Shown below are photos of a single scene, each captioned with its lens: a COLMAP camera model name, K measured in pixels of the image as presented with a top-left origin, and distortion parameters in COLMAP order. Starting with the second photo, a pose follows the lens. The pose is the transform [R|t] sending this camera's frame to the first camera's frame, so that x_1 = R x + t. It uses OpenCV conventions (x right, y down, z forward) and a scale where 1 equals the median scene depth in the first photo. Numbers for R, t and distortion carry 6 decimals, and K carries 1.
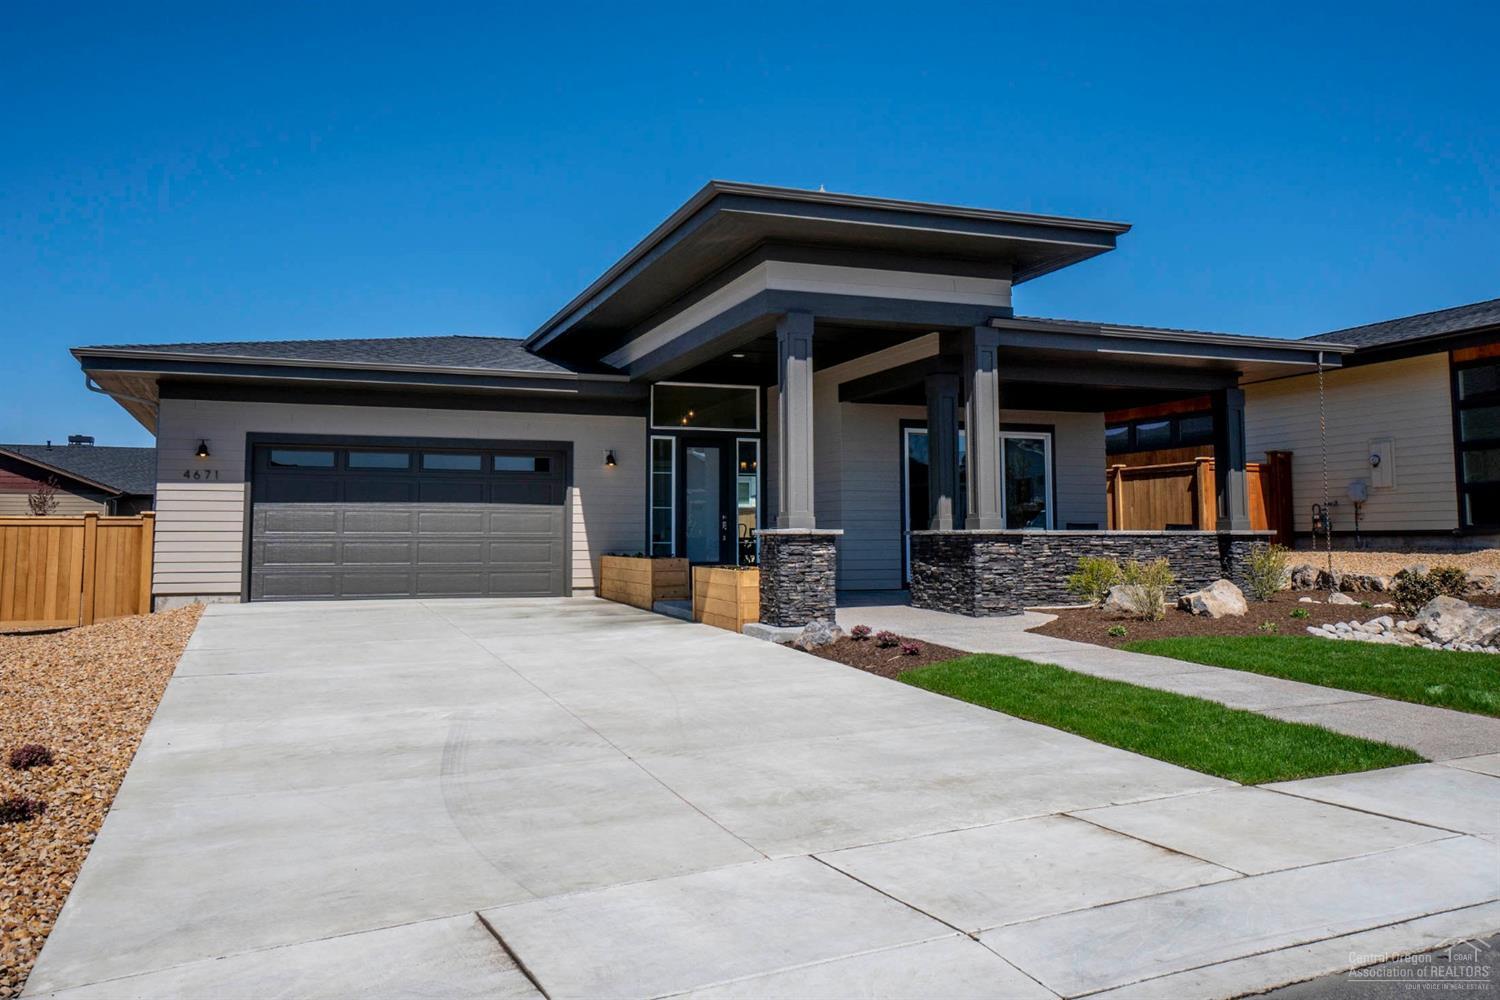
lens RADIAL K [[1195.7, 0, 750.3], [0, 1195.7, 438.9], [0, 0, 1]] dist [0.007008, 0.004345]
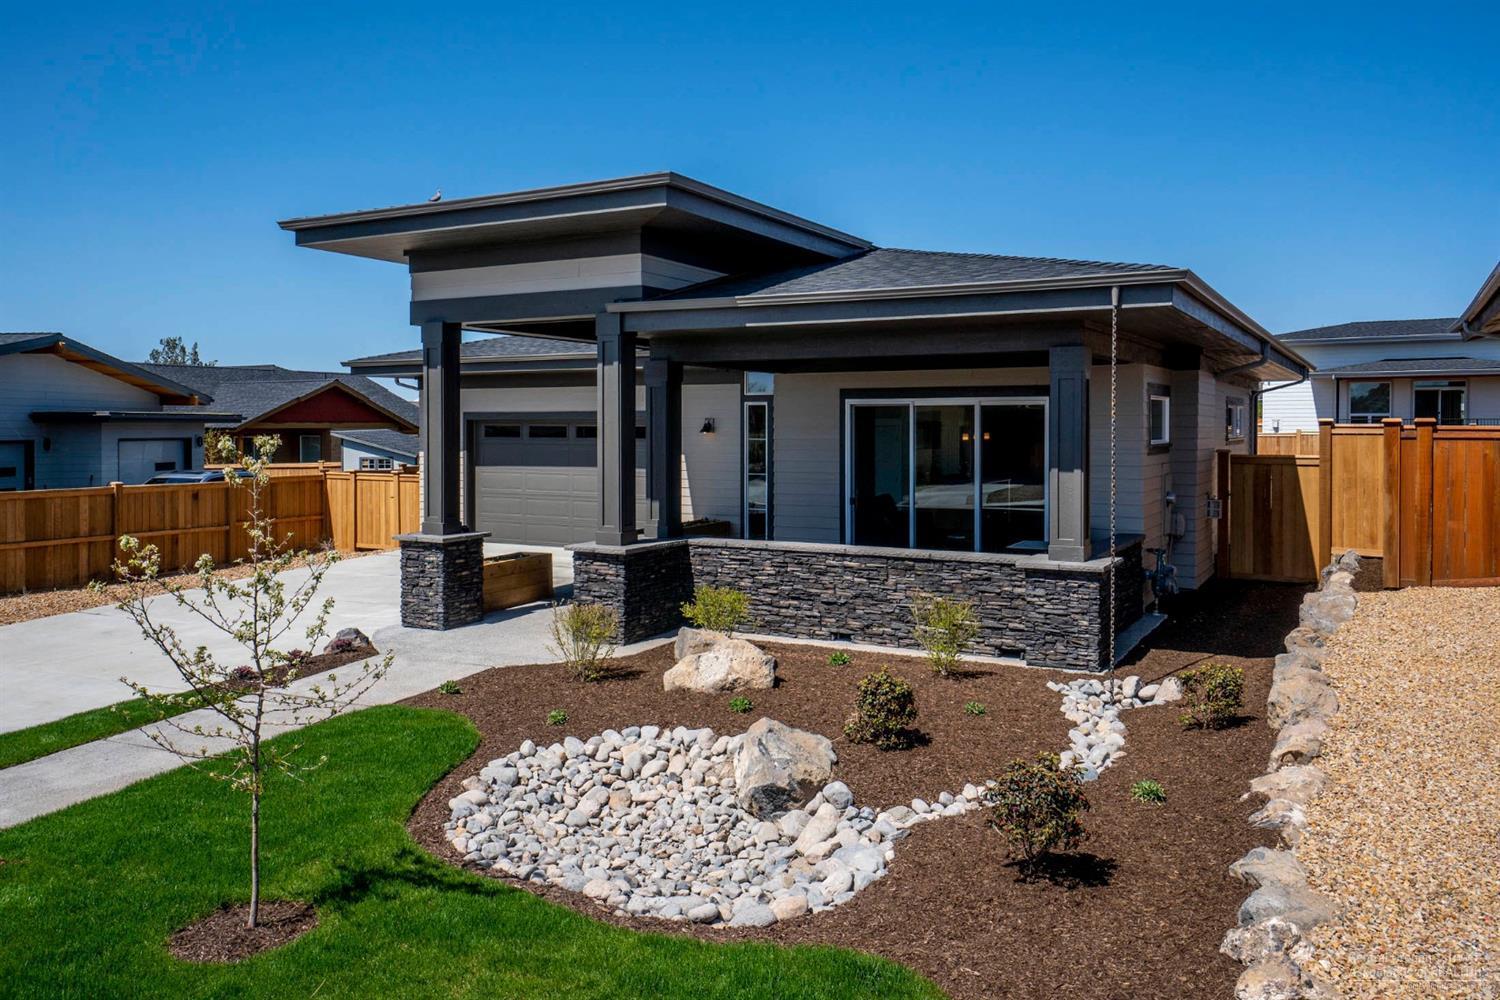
lens RADIAL K [[1149.0, 0, 747.9], [0, 1149.0, 429.5], [0, 0, 1]] dist [0.001517, 0.000571]
pose [[0.643122, 0.005612, -0.765743, 0.774548], [0.065196, 0.995941, 0.062055, -0.046788], [0.762983, -0.089832, 0.640146, 0.456299]]
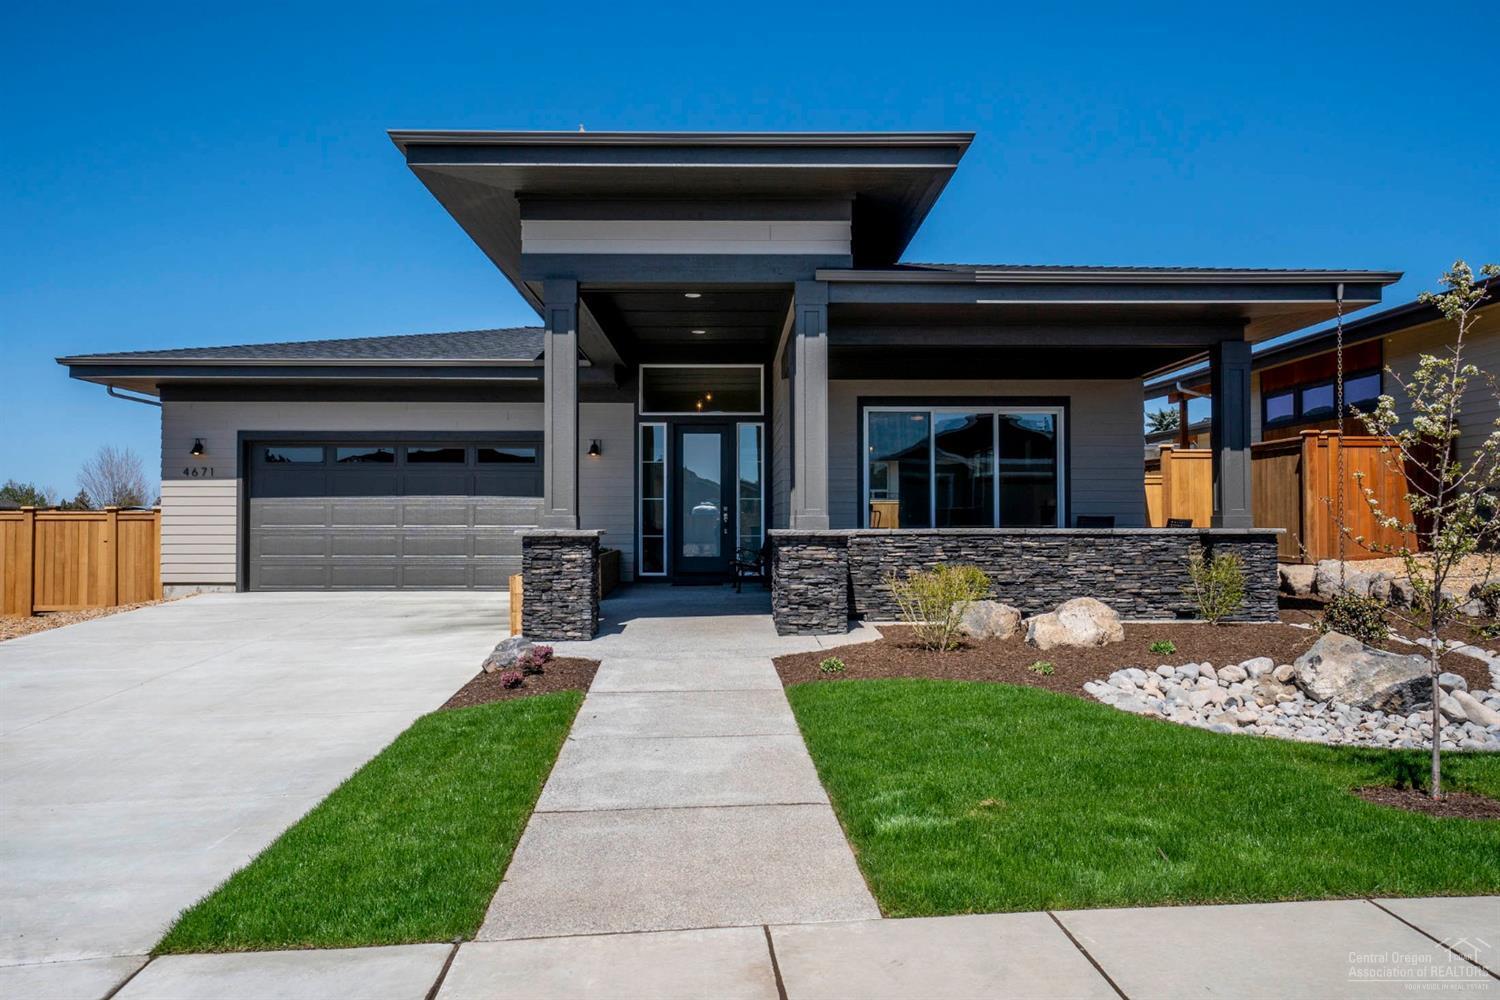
lens RADIAL K [[1162.3, 0, 750.0], [0, 1162.3, 500.0], [0, 0, 1]] dist [0.017190, 0.003897]
pose [[0.941154, -0.004920, -0.337942, 0.363468], [0.027839, 0.997625, 0.063006, 0.003218], [0.336829, -0.068707, 0.939056, 0.198458]]
